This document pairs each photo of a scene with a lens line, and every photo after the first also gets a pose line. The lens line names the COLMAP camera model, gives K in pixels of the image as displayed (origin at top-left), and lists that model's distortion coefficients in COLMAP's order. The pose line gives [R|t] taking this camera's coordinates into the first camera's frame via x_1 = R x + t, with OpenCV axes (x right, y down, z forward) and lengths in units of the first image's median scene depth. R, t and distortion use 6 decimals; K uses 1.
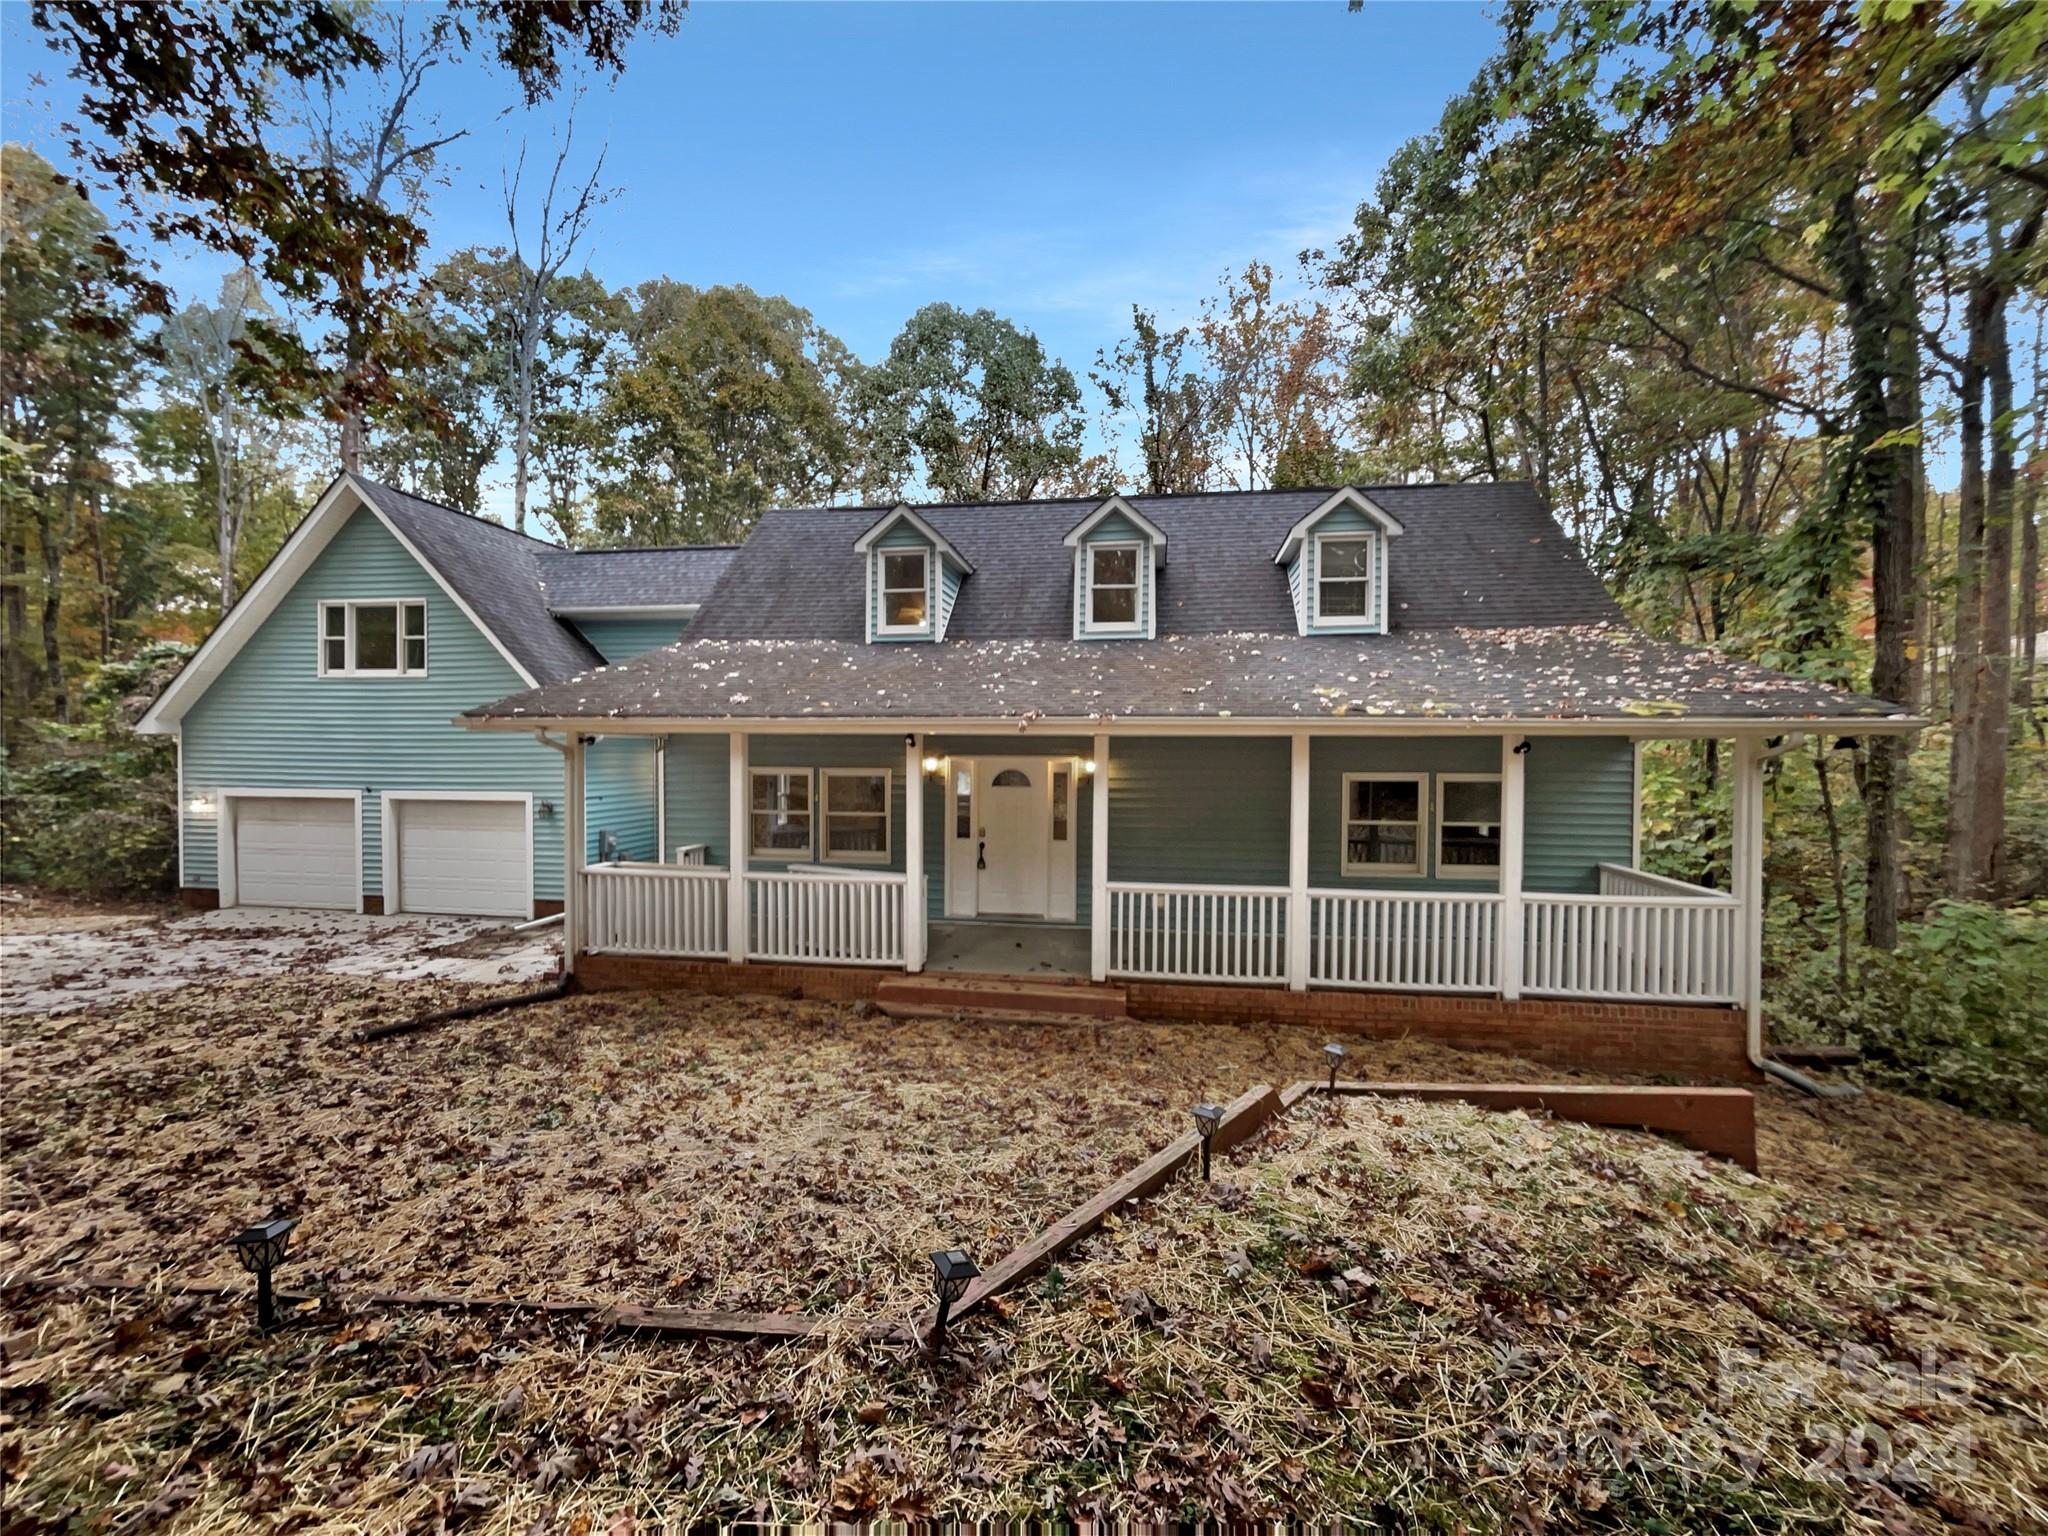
lens RADIAL K [[847.2, 0, 1028.1], [0, 847.2, 675.5], [0, 0, 1]] dist [-0.003086, -0.000111]
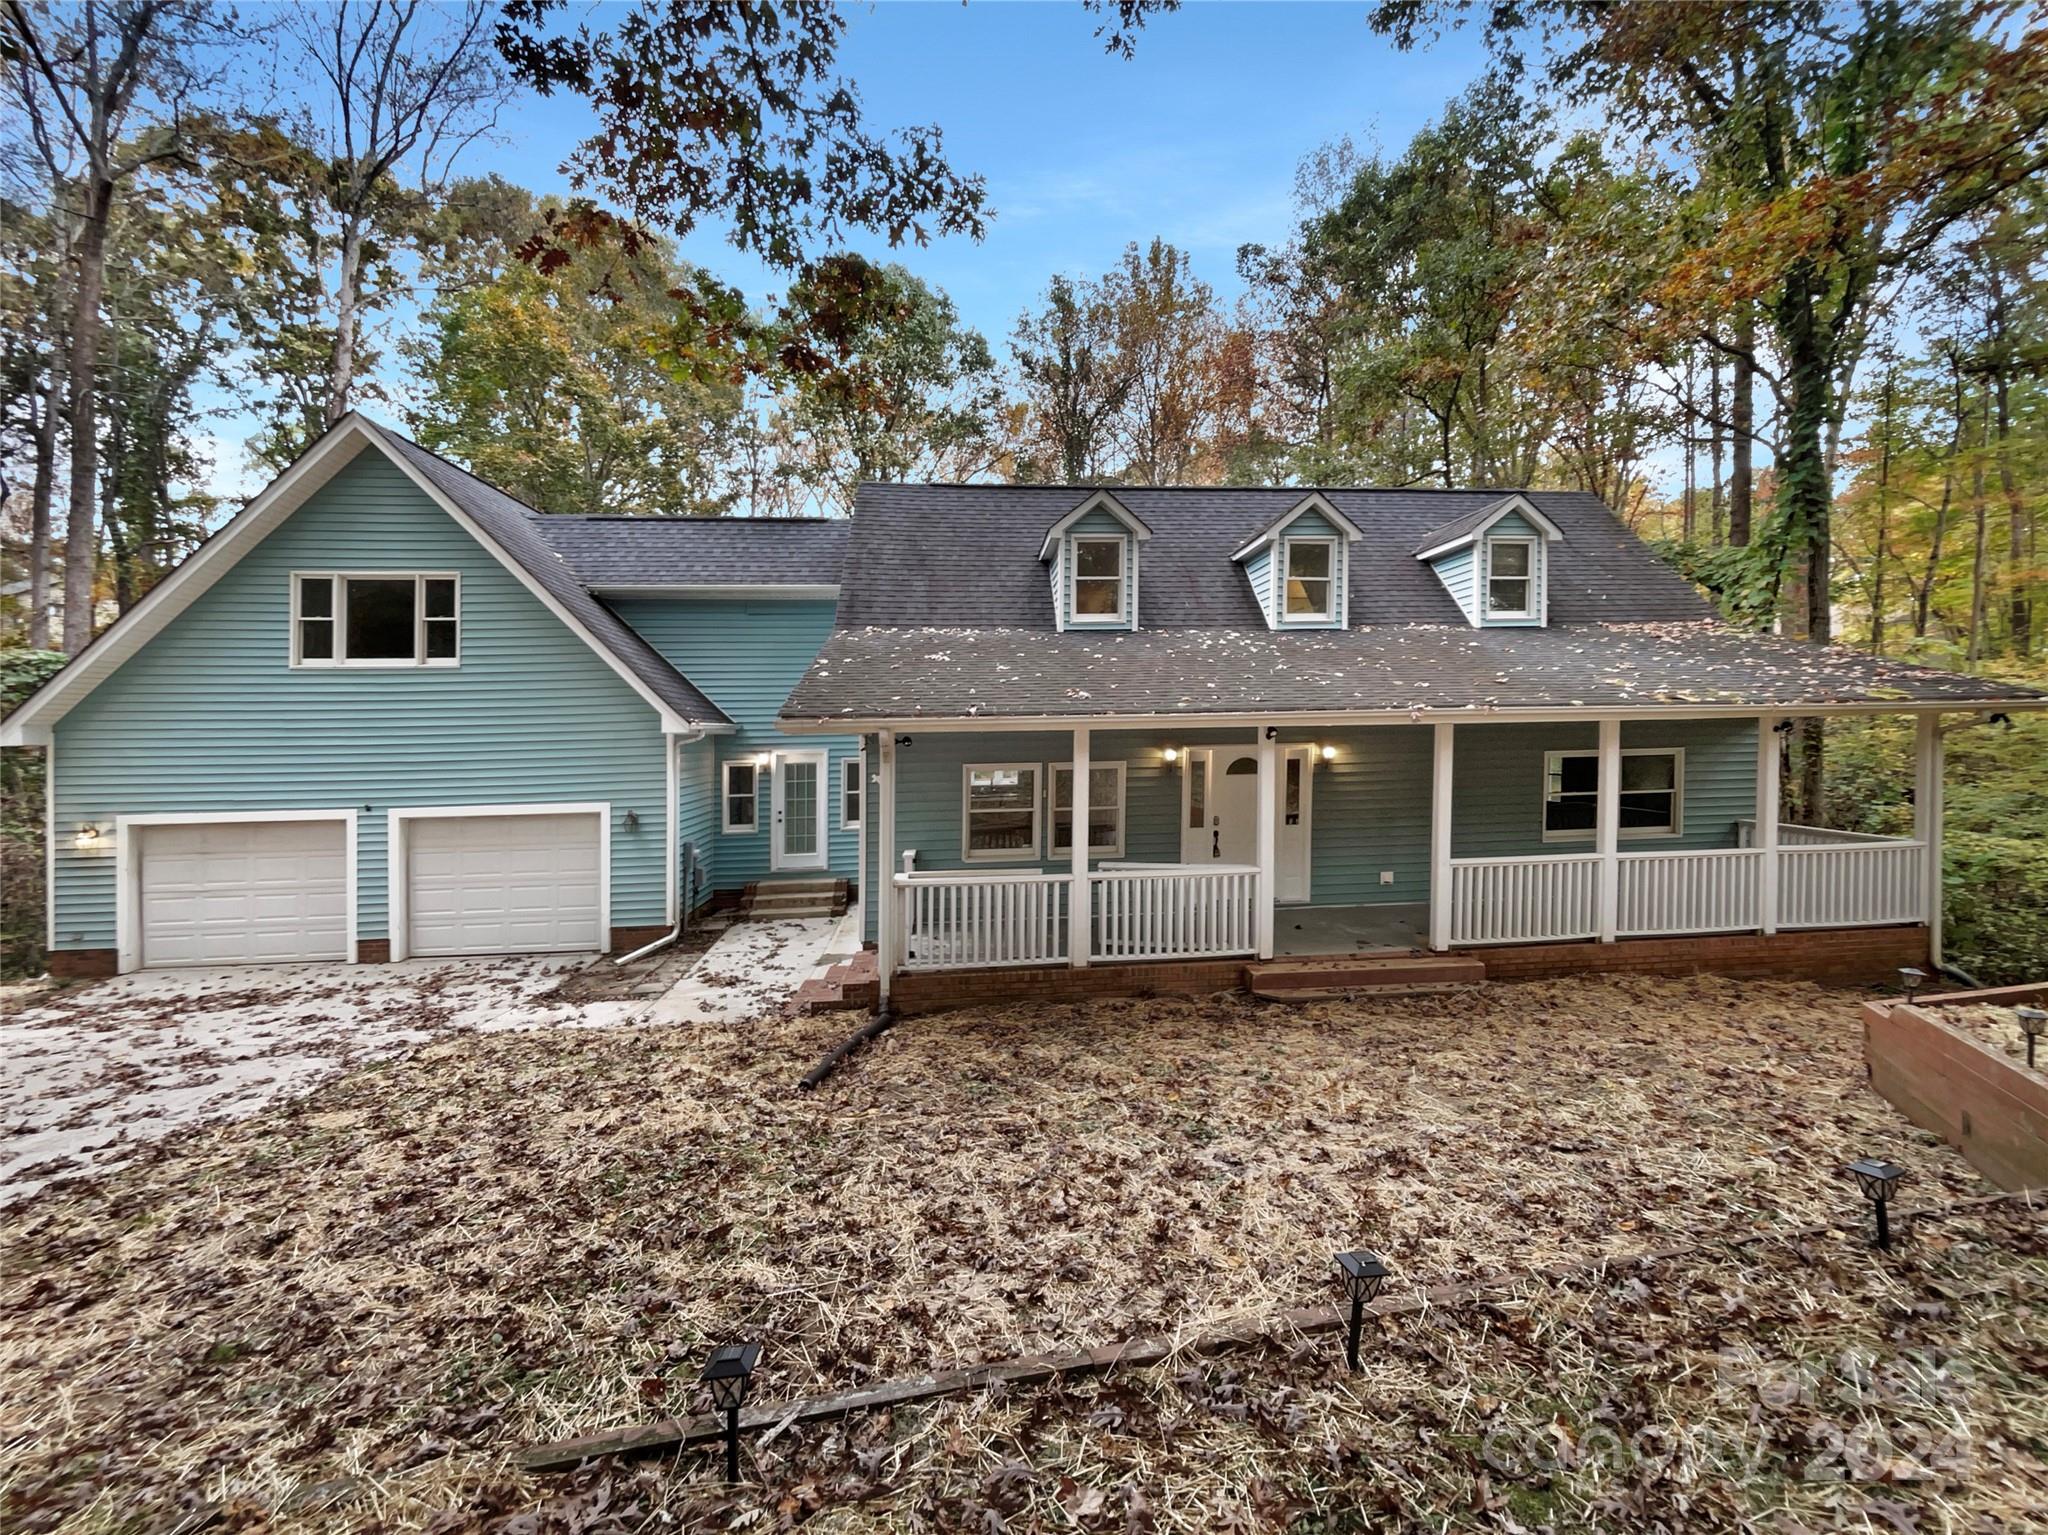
lens RADIAL K [[898.7, 0, 1038.3], [0, 898.7, 650.3], [0, 0, 1]] dist [-0.002947, 0.000233]
pose [[0.966033, -0.000988, 0.258417, -0.516136], [0.001464, 0.999998, -0.001651, -0.016534], [-0.258415, 0.001974, 0.966032, 0.016372]]
